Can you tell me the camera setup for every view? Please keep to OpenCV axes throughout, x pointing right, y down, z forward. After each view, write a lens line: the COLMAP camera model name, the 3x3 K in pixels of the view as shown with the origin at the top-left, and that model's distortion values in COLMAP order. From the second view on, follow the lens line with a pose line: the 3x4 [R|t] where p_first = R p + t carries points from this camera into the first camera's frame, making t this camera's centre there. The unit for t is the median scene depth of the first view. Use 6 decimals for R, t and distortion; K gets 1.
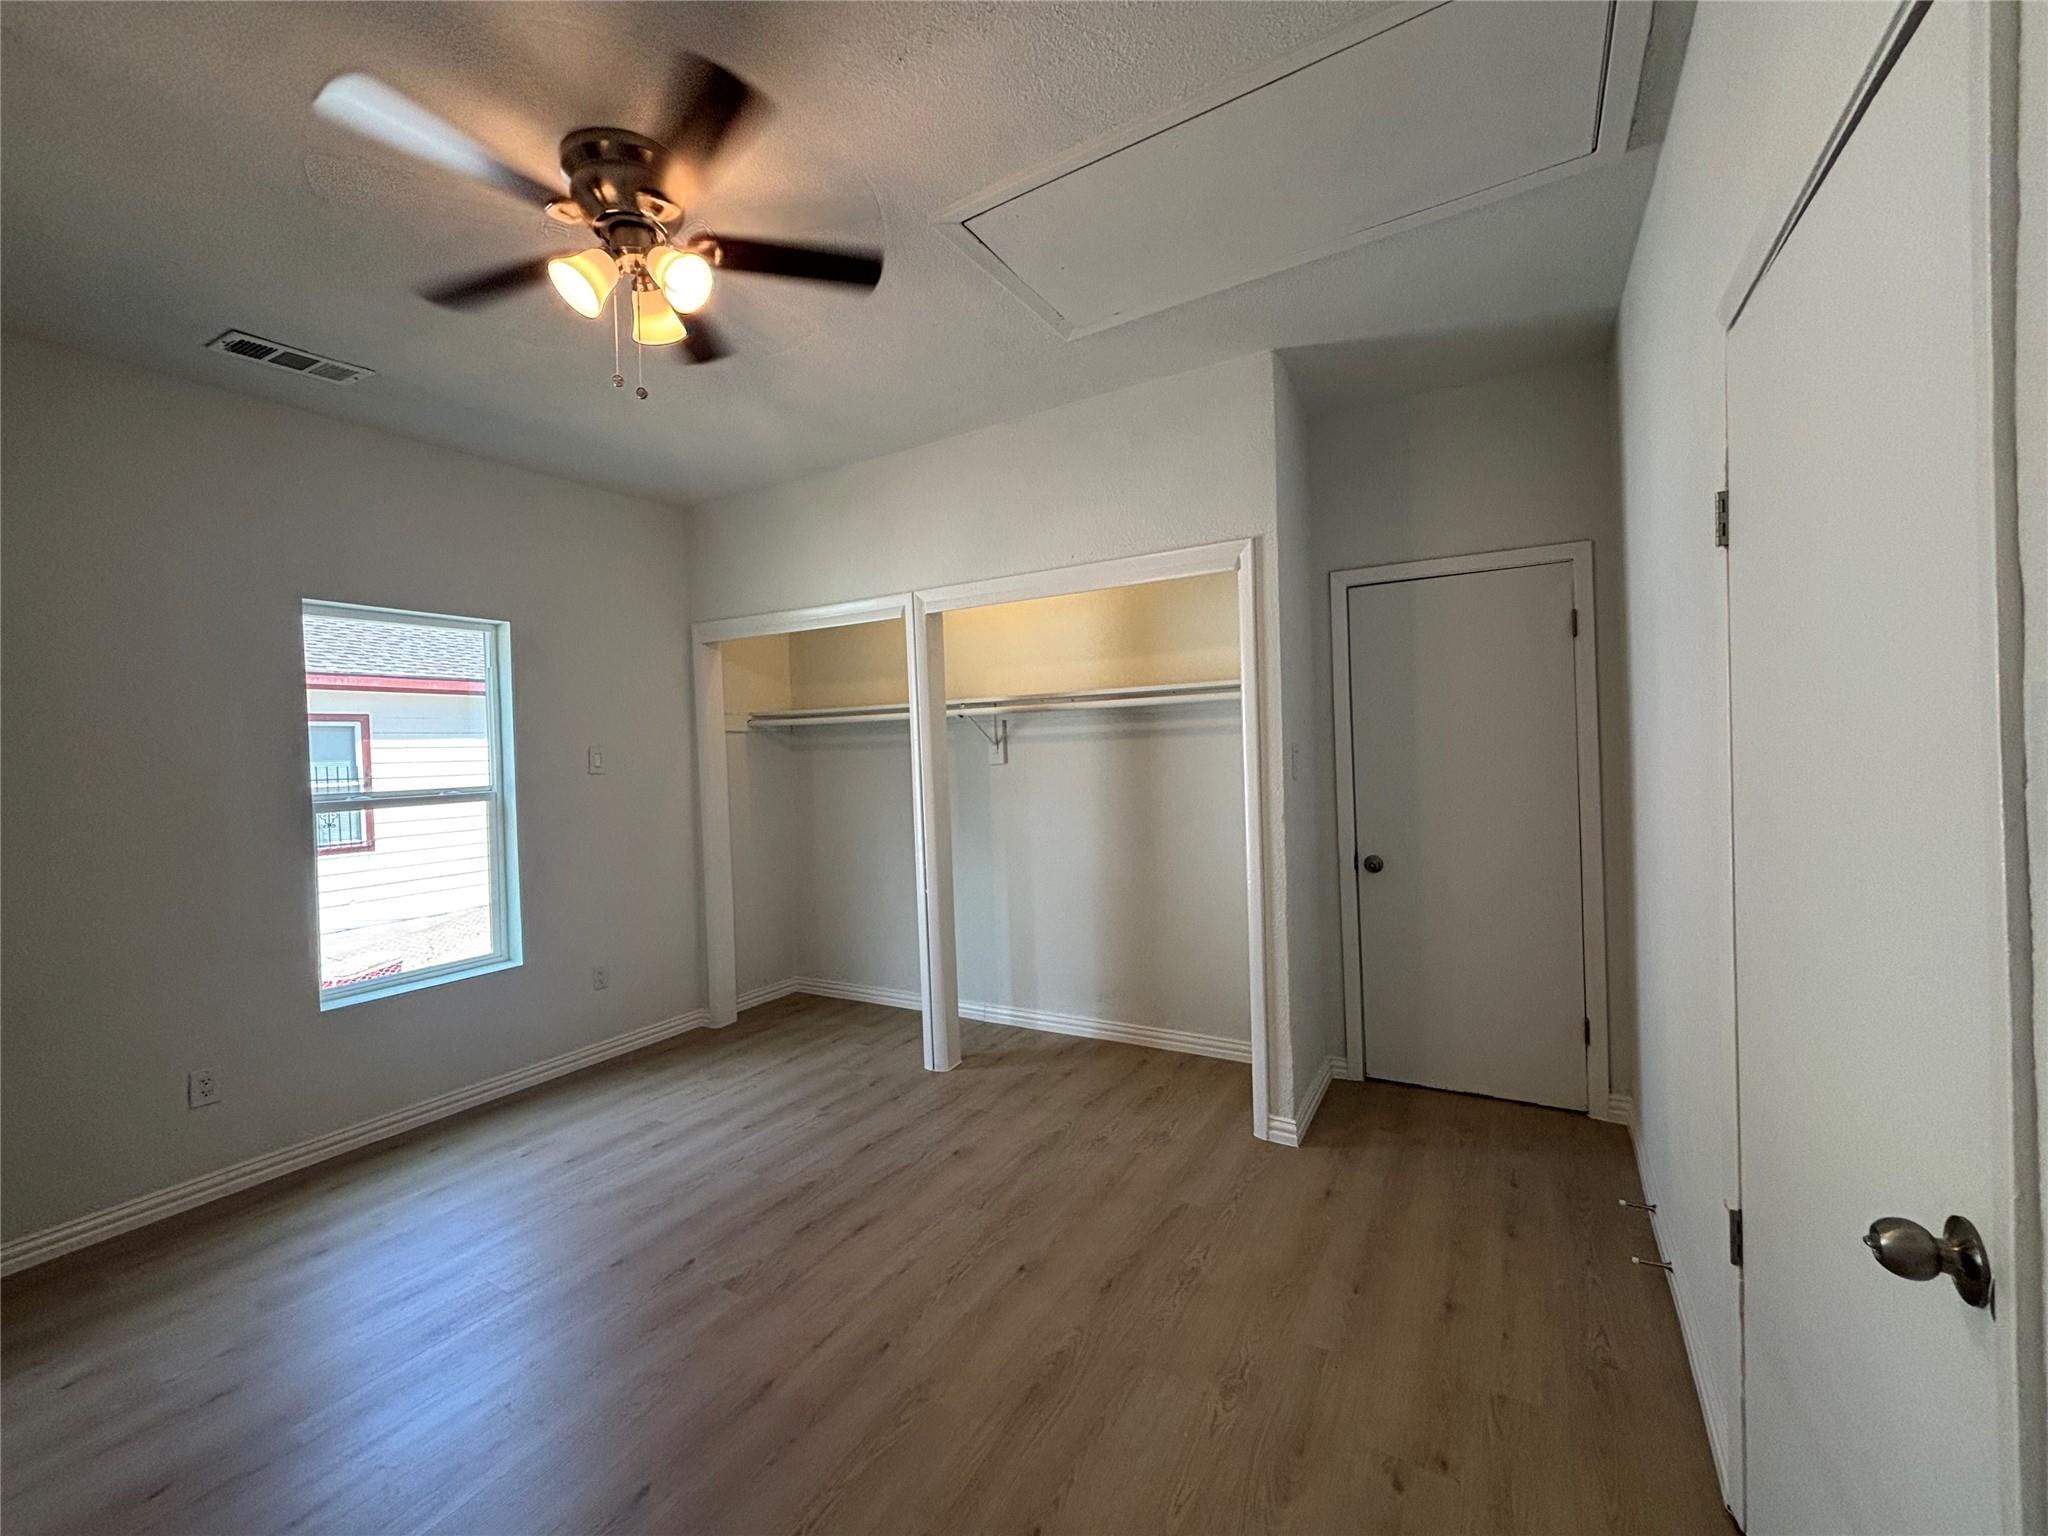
lens RADIAL K [[825.6, 0, 1024.0], [0, 825.6, 768.0], [0, 0, 1]] dist [0.020094, 0.000053]
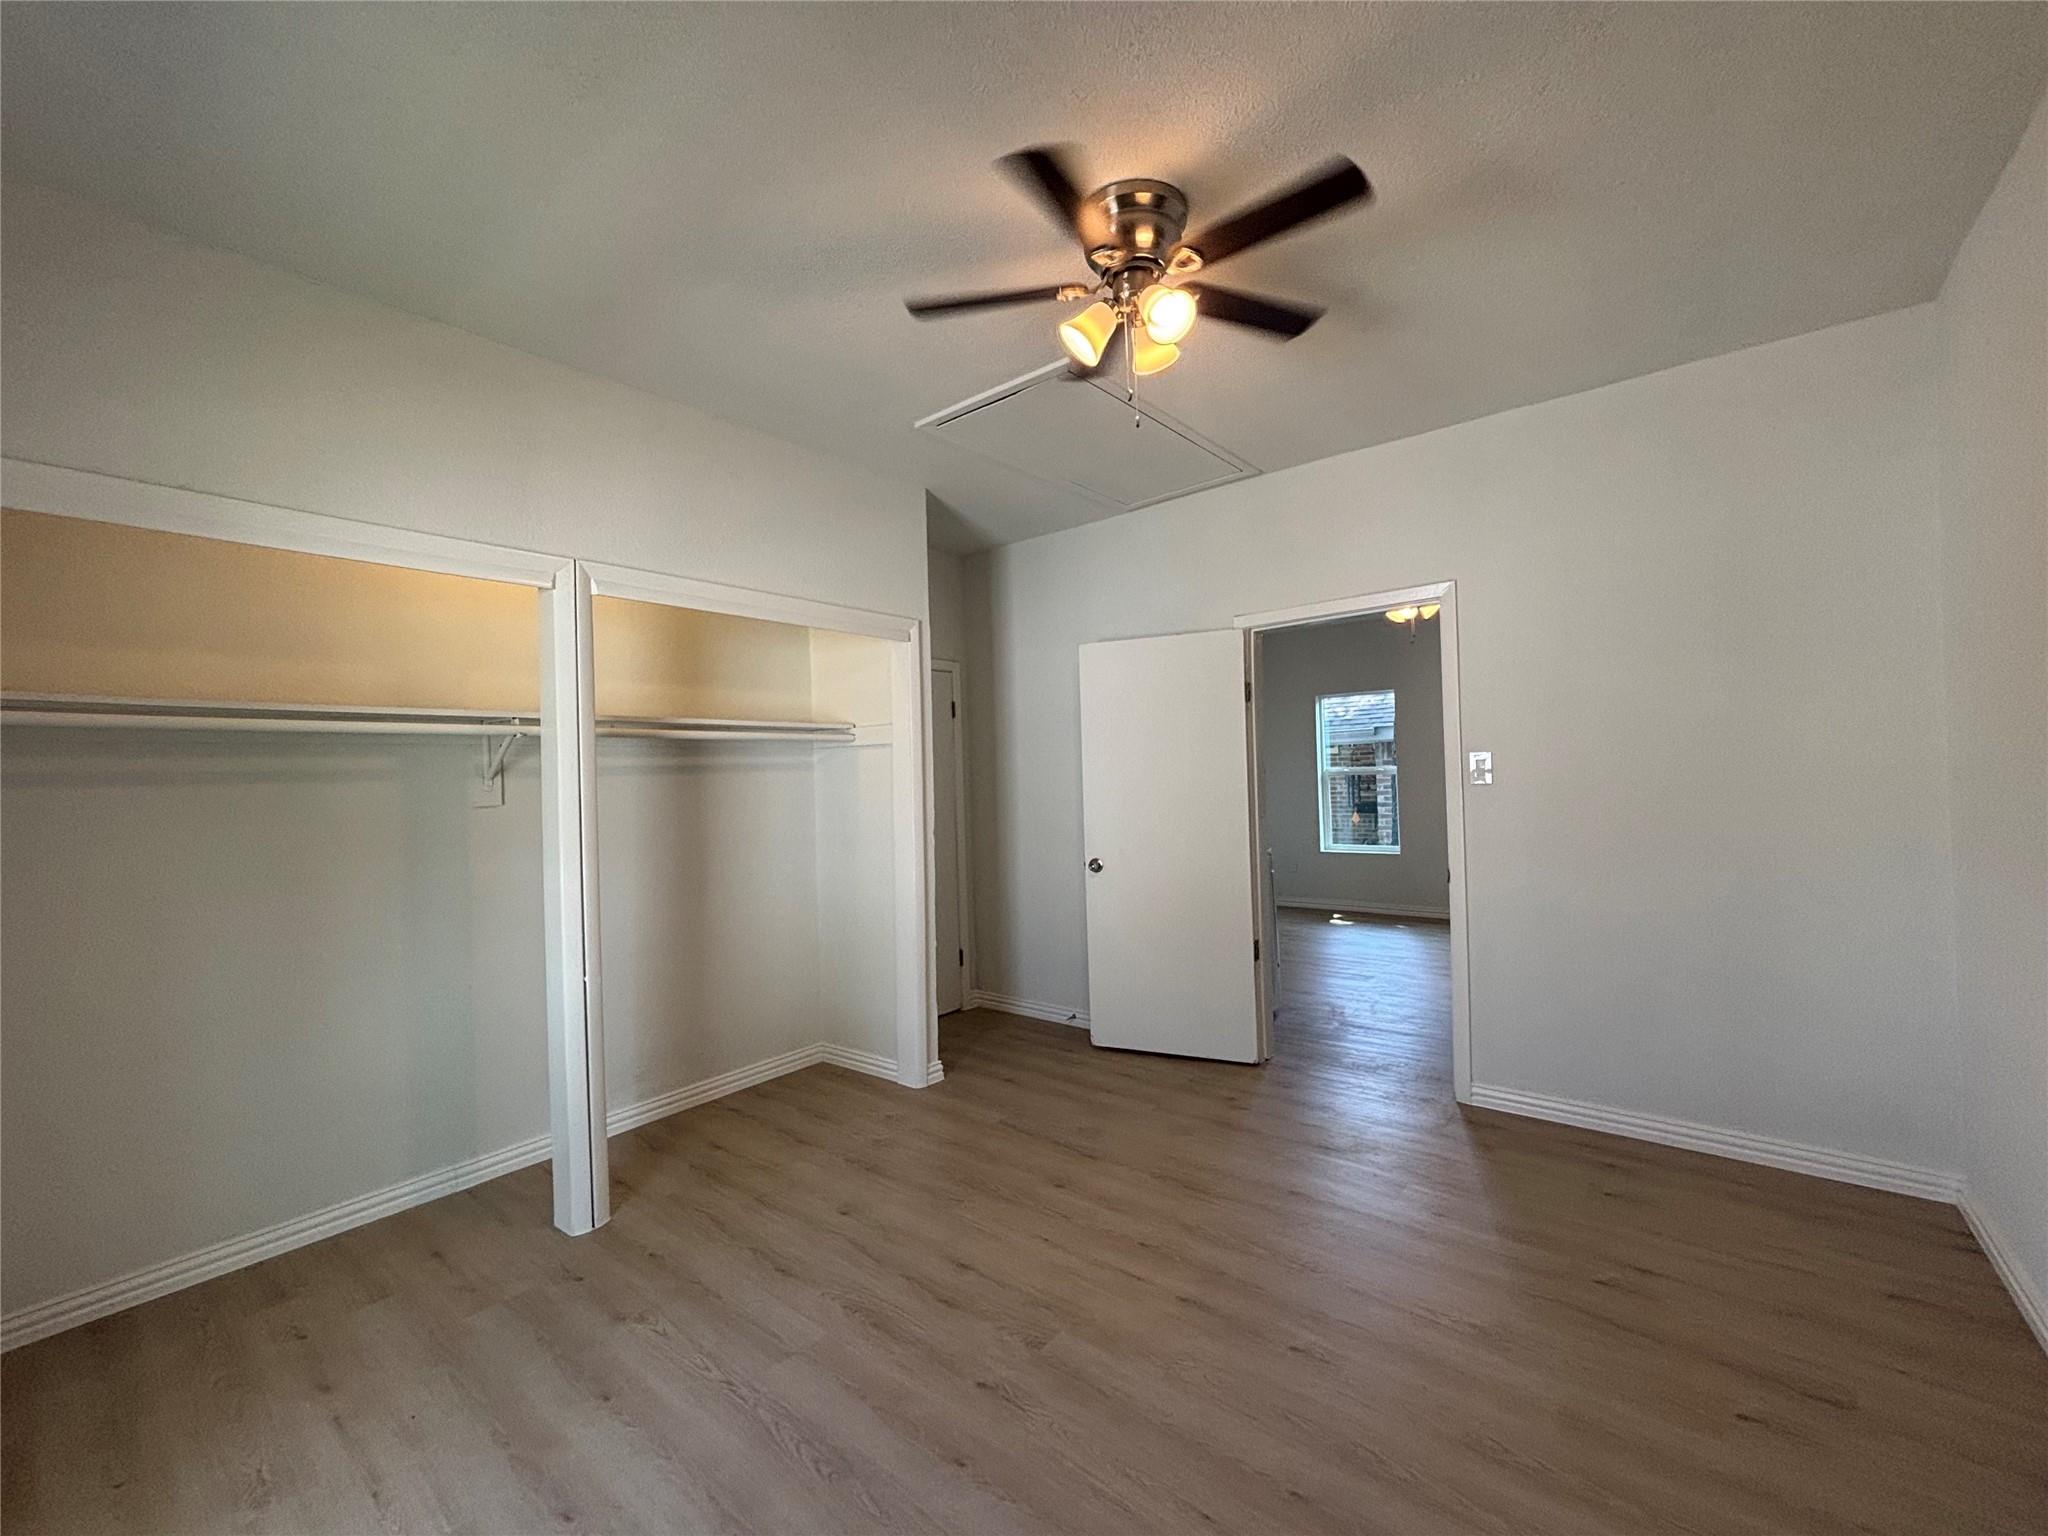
lens RADIAL K [[815.6, 0, 1024.0], [0, 815.6, 768.0], [0, 0, 1]] dist [0.016927, 0.000067]
pose [[0.170127, 0.036629, 0.984741, -0.779828], [0.044690, 0.997994, -0.044842, 0.017886], [-0.984408, 0.051637, 0.168148, 0.509879]]
